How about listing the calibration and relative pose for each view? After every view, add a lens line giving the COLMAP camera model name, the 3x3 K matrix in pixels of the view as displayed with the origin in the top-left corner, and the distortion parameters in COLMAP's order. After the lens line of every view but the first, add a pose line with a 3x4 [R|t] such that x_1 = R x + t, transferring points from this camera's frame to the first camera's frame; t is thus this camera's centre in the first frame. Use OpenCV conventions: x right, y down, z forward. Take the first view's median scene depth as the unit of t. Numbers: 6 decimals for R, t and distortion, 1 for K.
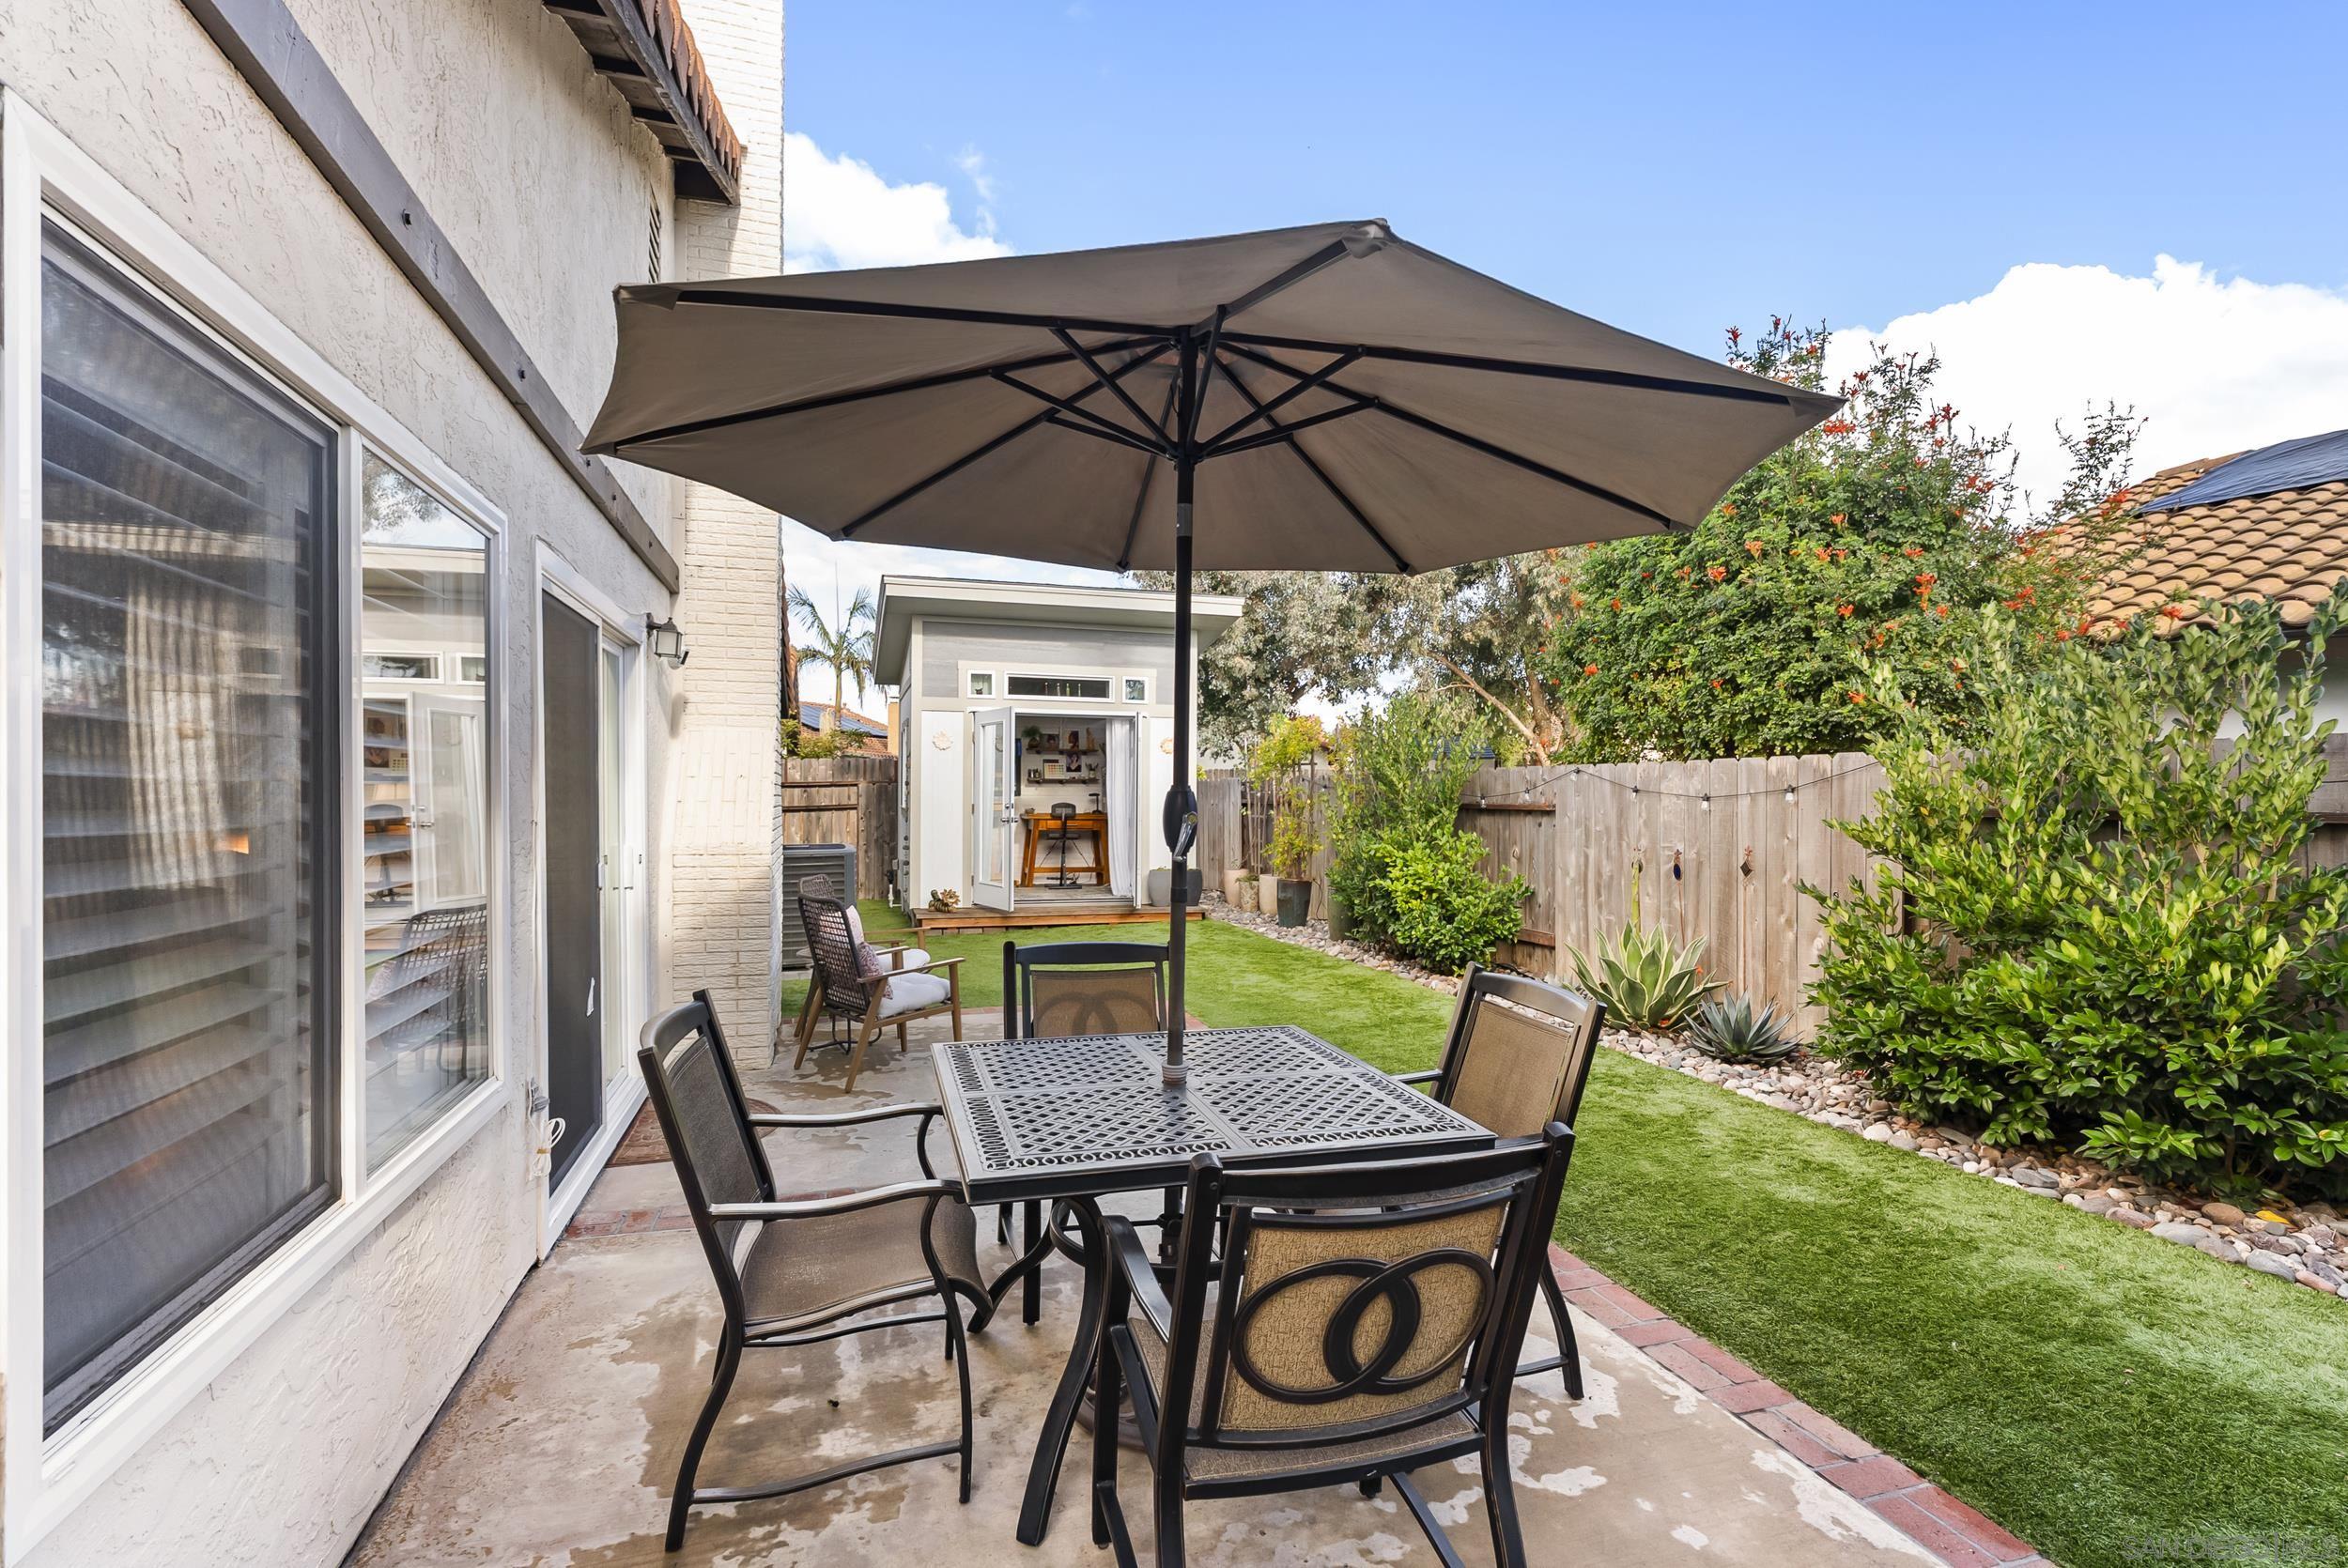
lens RADIAL K [[1079.4, 0, 1174.0], [0, 1079.4, 784.0], [0, 0, 1]] dist [0.000465, 0.000122]
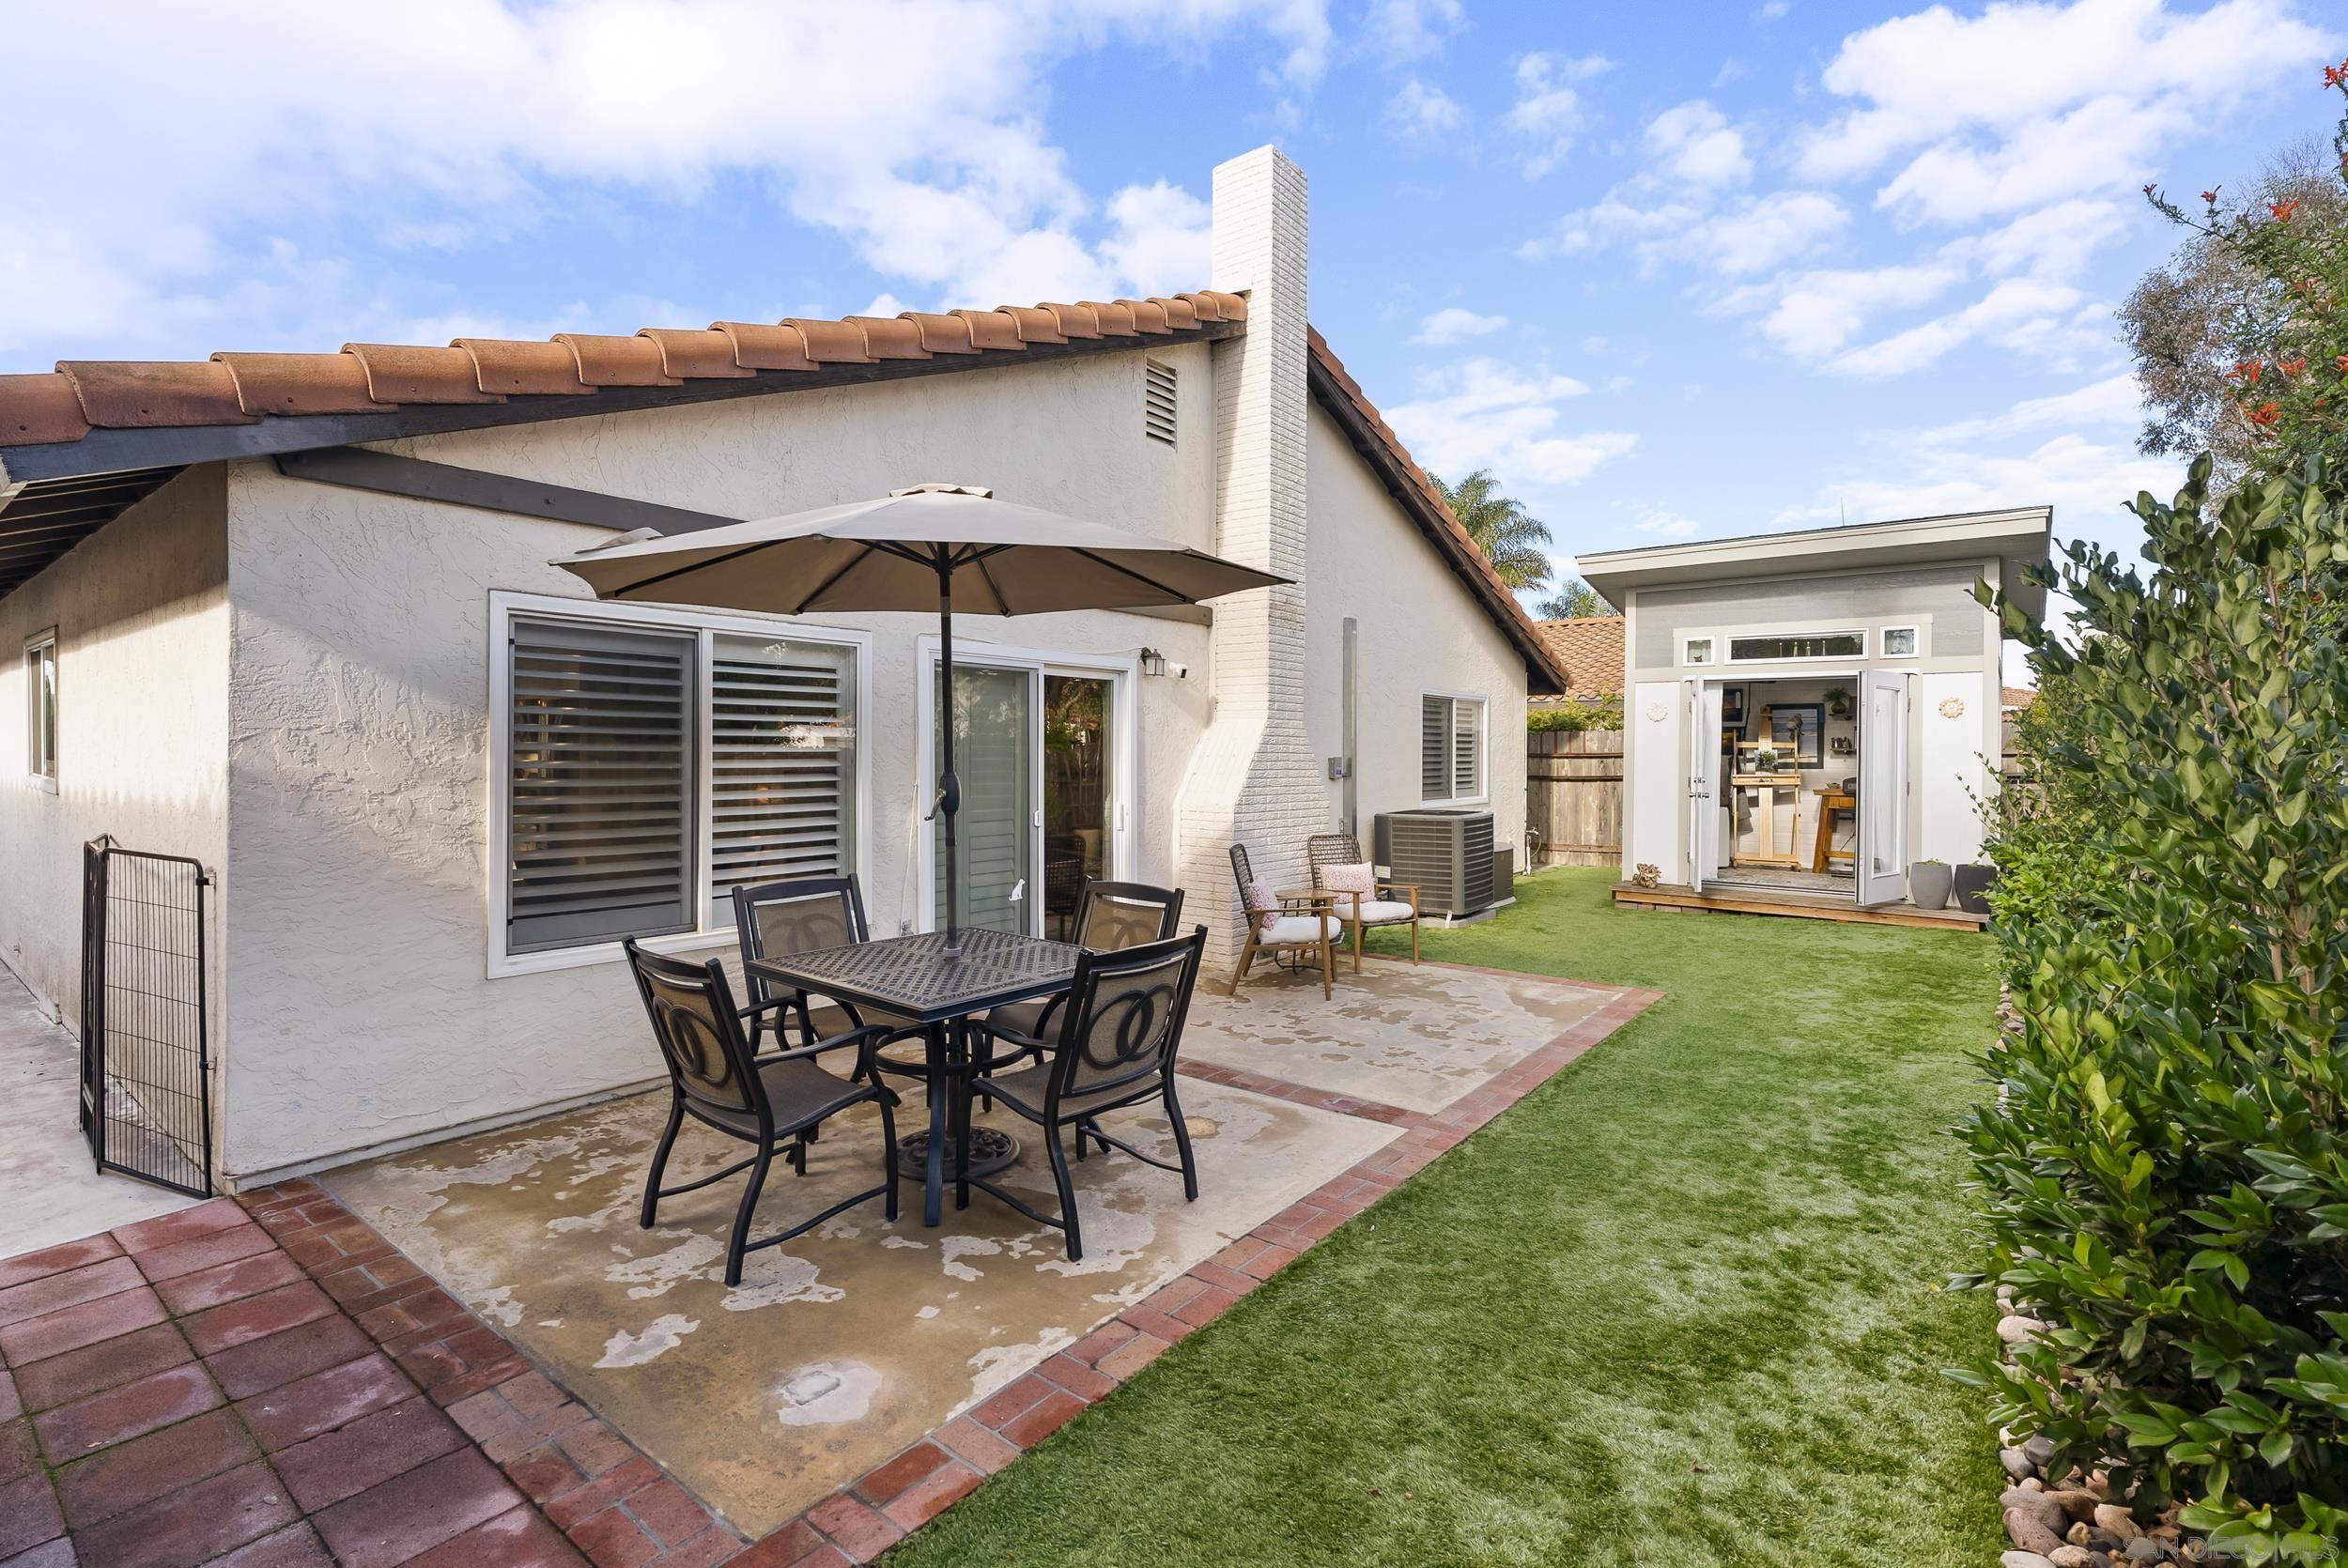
lens RADIAL K [[1071.7, 0, 1187.1], [0, 1071.7, 755.0], [0, 0, 1]] dist [-0.001973, 0.000173]
pose [[0.568993, 0.001830, -0.822340, 0.293149], [0.003814, 0.999981, 0.004864, -0.006256], [0.822333, -0.005904, 0.568976, 0.078626]]
